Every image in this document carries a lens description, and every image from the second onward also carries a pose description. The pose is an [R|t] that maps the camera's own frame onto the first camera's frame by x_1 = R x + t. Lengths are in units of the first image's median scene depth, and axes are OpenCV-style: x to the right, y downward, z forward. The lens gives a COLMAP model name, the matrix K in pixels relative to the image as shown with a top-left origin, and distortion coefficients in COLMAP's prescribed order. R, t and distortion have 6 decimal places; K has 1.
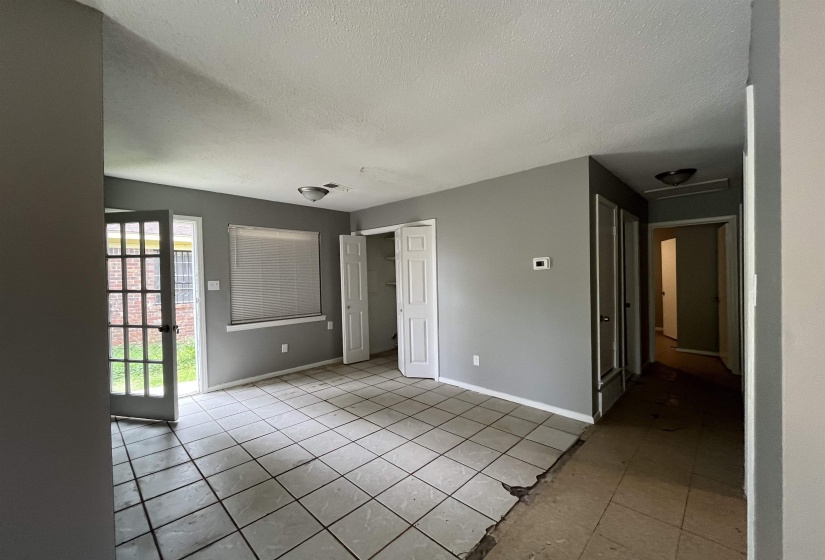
lens RADIAL K [[331.8, 0, 412.8], [0, 331.8, 281.5], [0, 0, 1]] dist [0.007413, -0.000133]
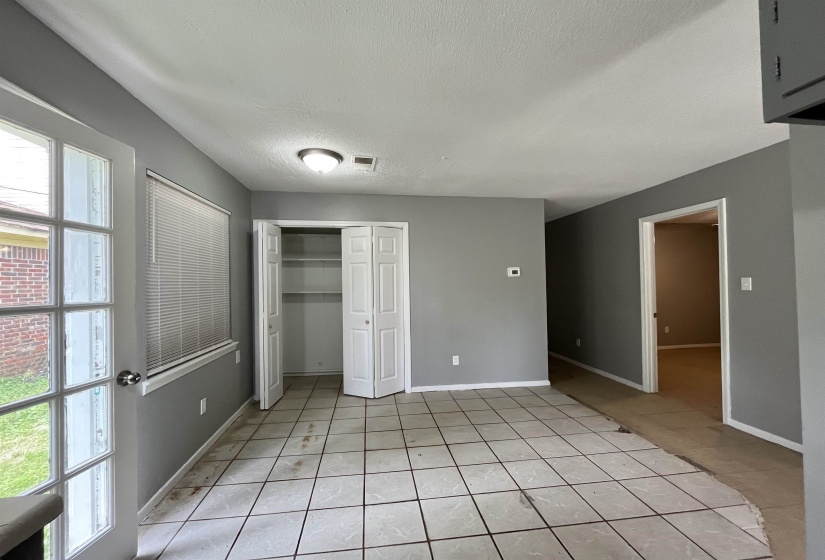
lens RADIAL K [[331.8, 0, 411.3], [0, 331.8, 279.8], [0, 0, 1]] dist [0.007413, -0.000133]
pose [[0.618056, 0.020465, 0.785868, -0.738327], [0.012858, 0.999264, -0.036135, 0.014945], [-0.786029, 0.032438, 0.617338, 0.440780]]
